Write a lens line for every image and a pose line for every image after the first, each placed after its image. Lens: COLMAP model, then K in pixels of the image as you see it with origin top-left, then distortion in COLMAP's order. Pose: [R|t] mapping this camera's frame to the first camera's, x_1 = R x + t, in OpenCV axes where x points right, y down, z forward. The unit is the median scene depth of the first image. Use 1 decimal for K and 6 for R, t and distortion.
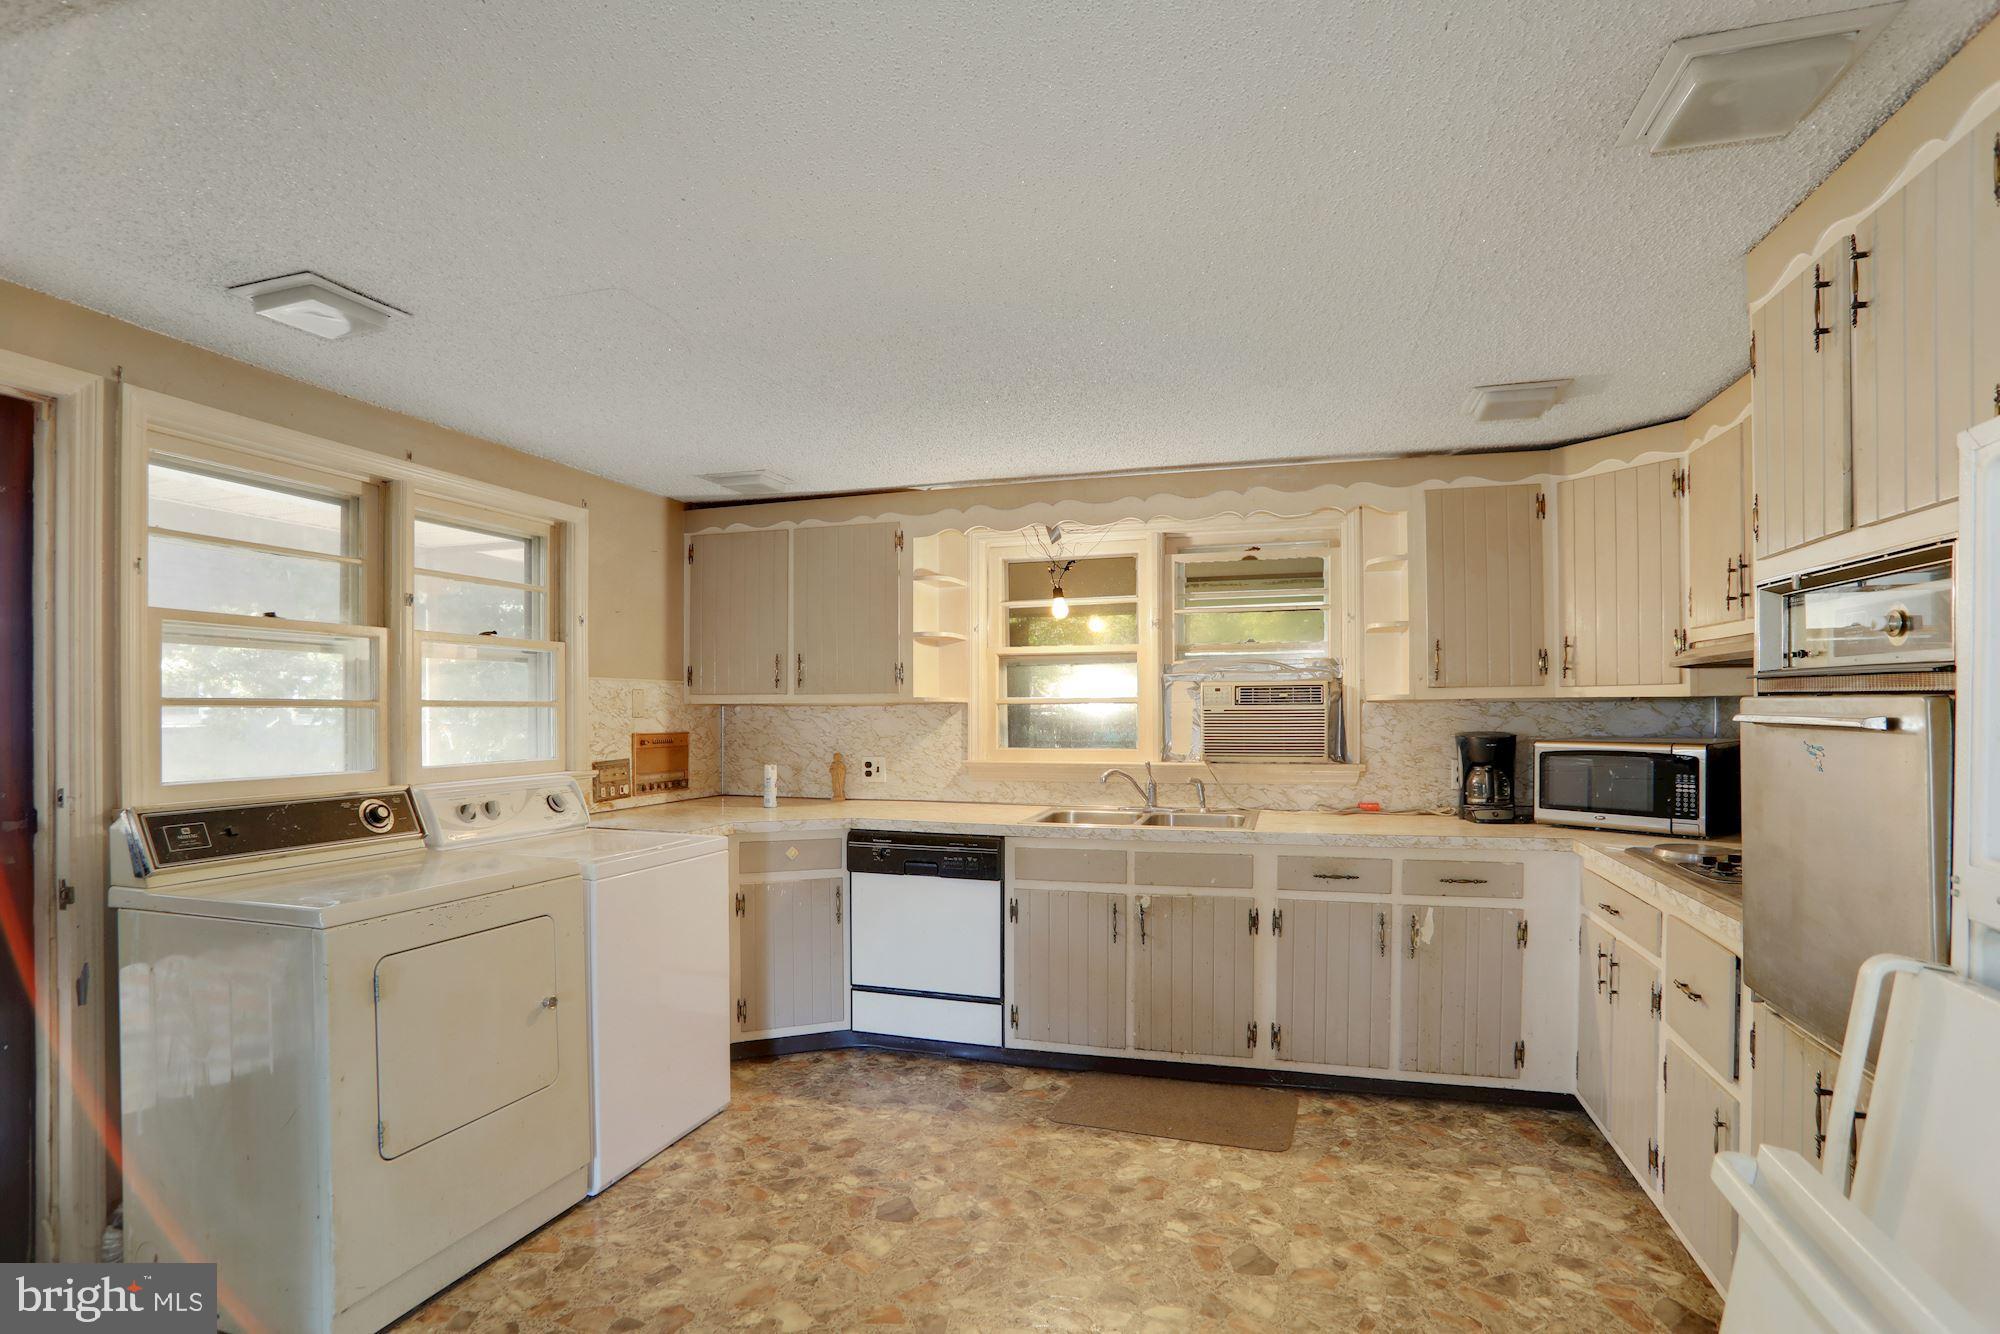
lens RADIAL K [[1001.6, 0, 1017.1], [0, 1001.6, 729.0], [0, 0, 1]] dist [-0.094485, 0.065774]
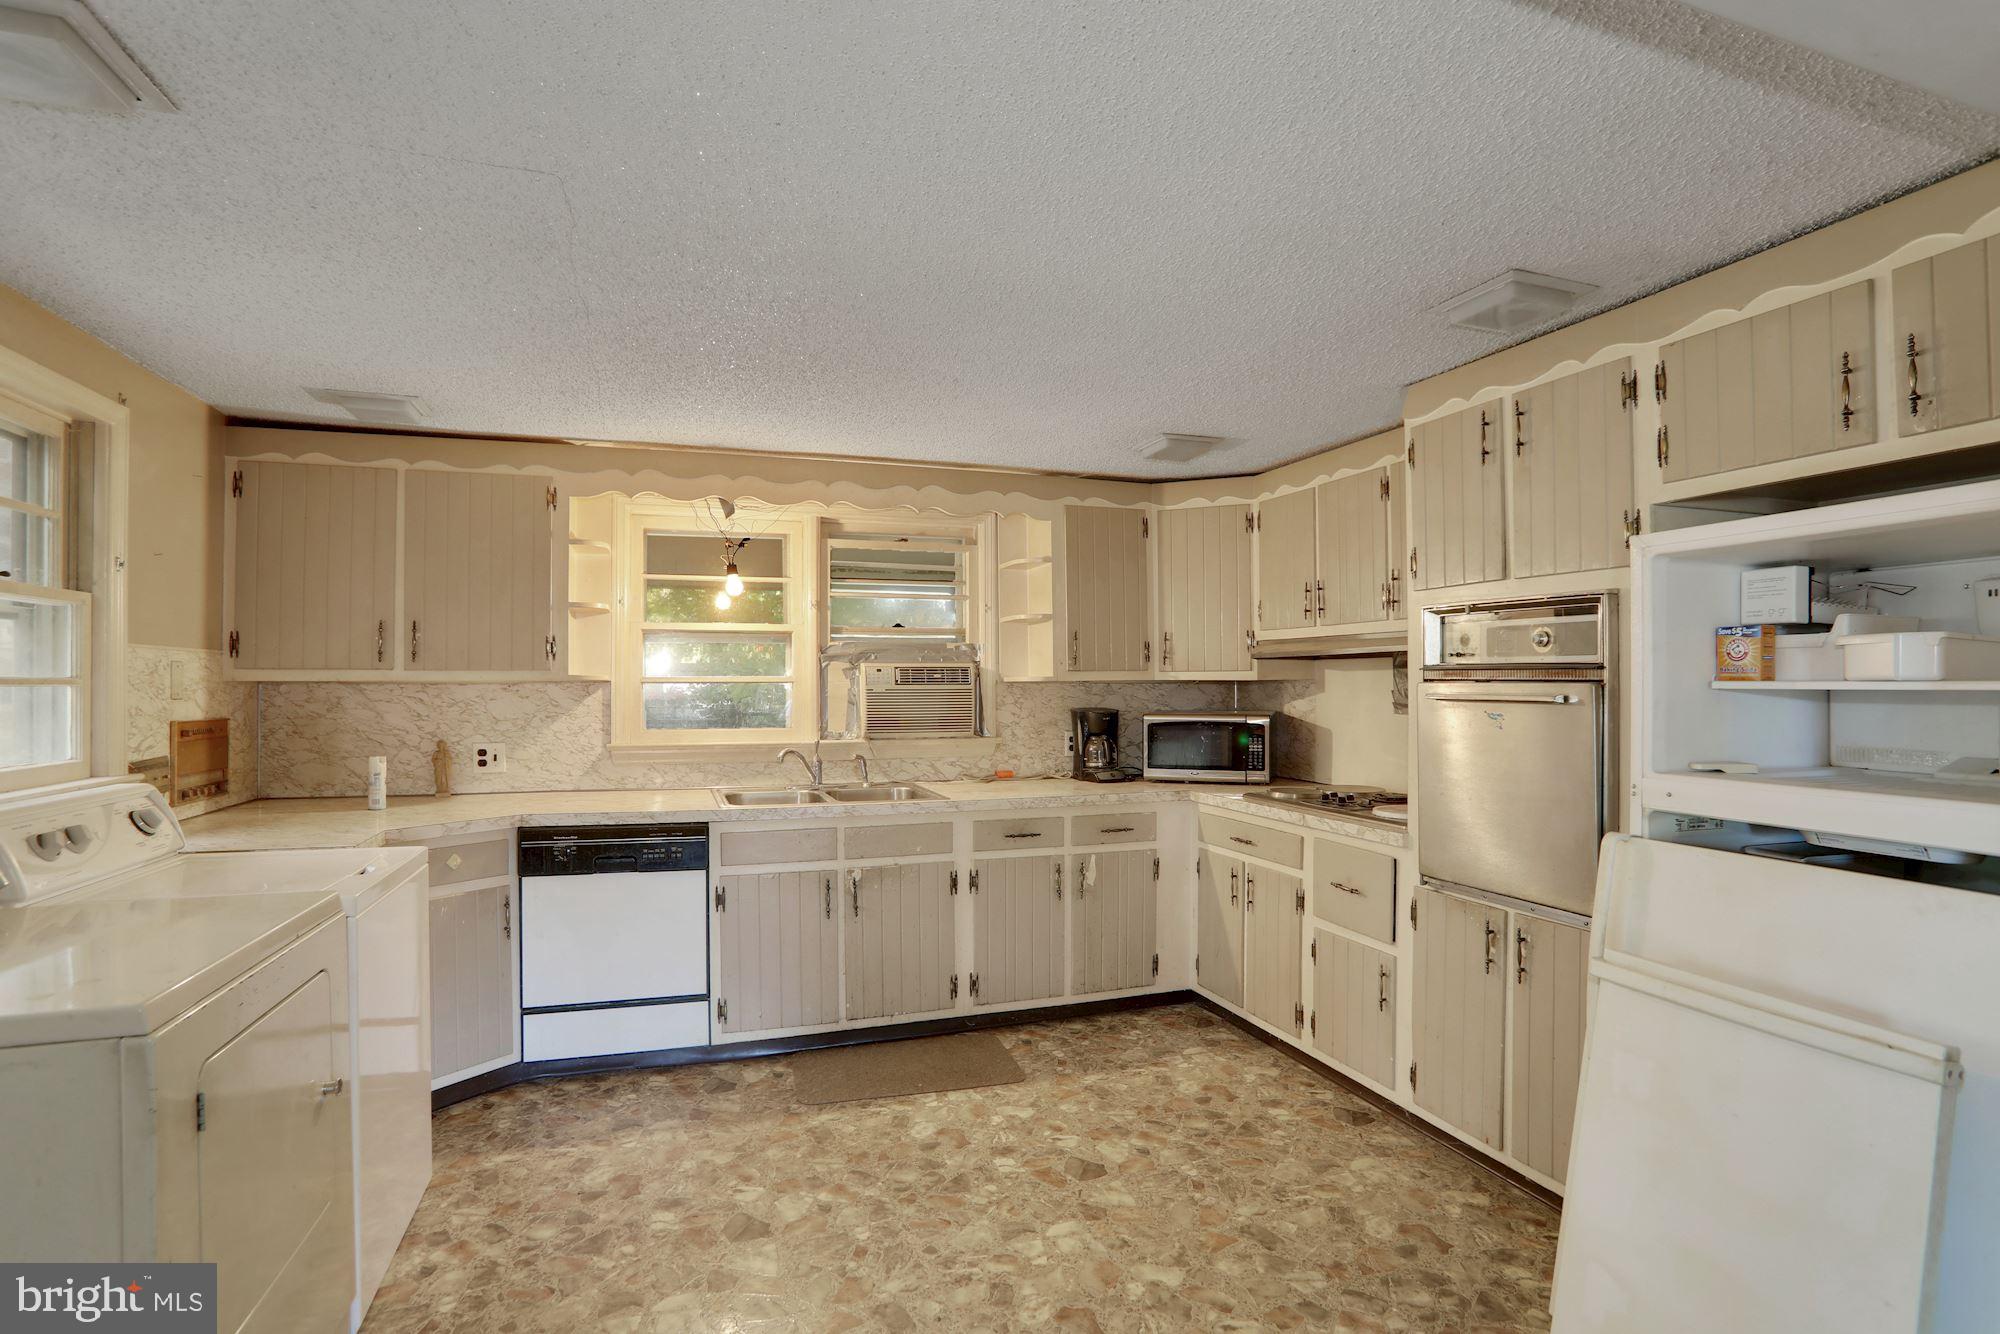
lens RADIAL K [[973.4, 0, 1014.4], [0, 973.4, 697.4], [0, 0, 1]] dist [-0.089281, 0.037973]
pose [[0.810338, -0.003586, 0.585951, -0.314418], [0.009497, 0.999930, -0.007013, -0.002528], [-0.585885, 0.011248, 0.810316, 0.086555]]
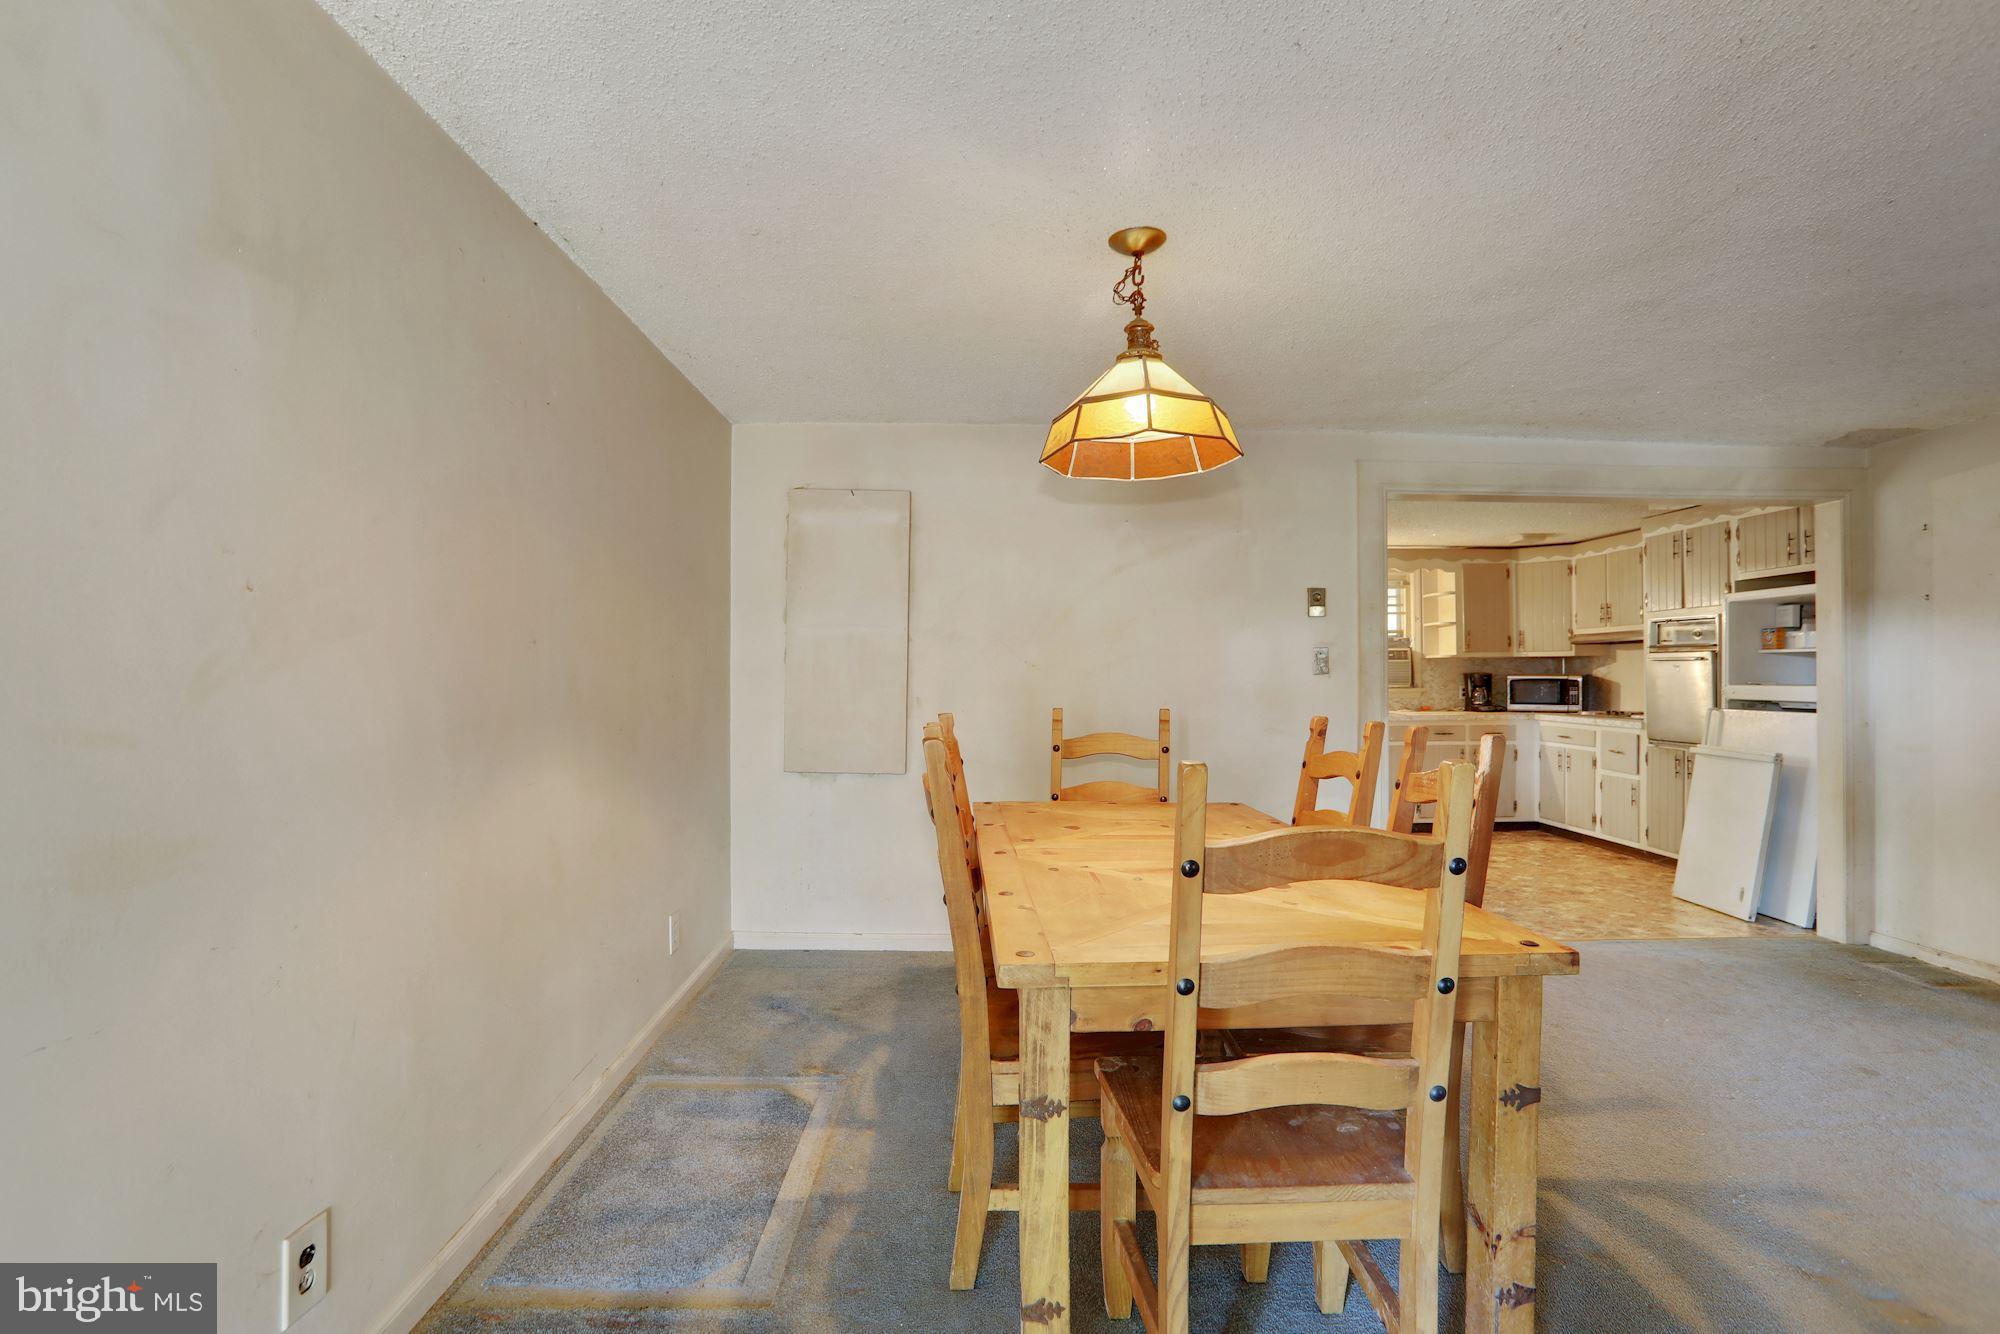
lens RADIAL K [[957.6, 0, 997.6], [0, 957.6, 672.2], [0, 0, 1]] dist [-0.088958, 0.038013]
pose [[0.959940, 0.008043, 0.280090, -1.173151], [-0.000625, 0.999647, -0.026564, 0.060862], [-0.280205, 0.025325, 0.959606, -0.734050]]
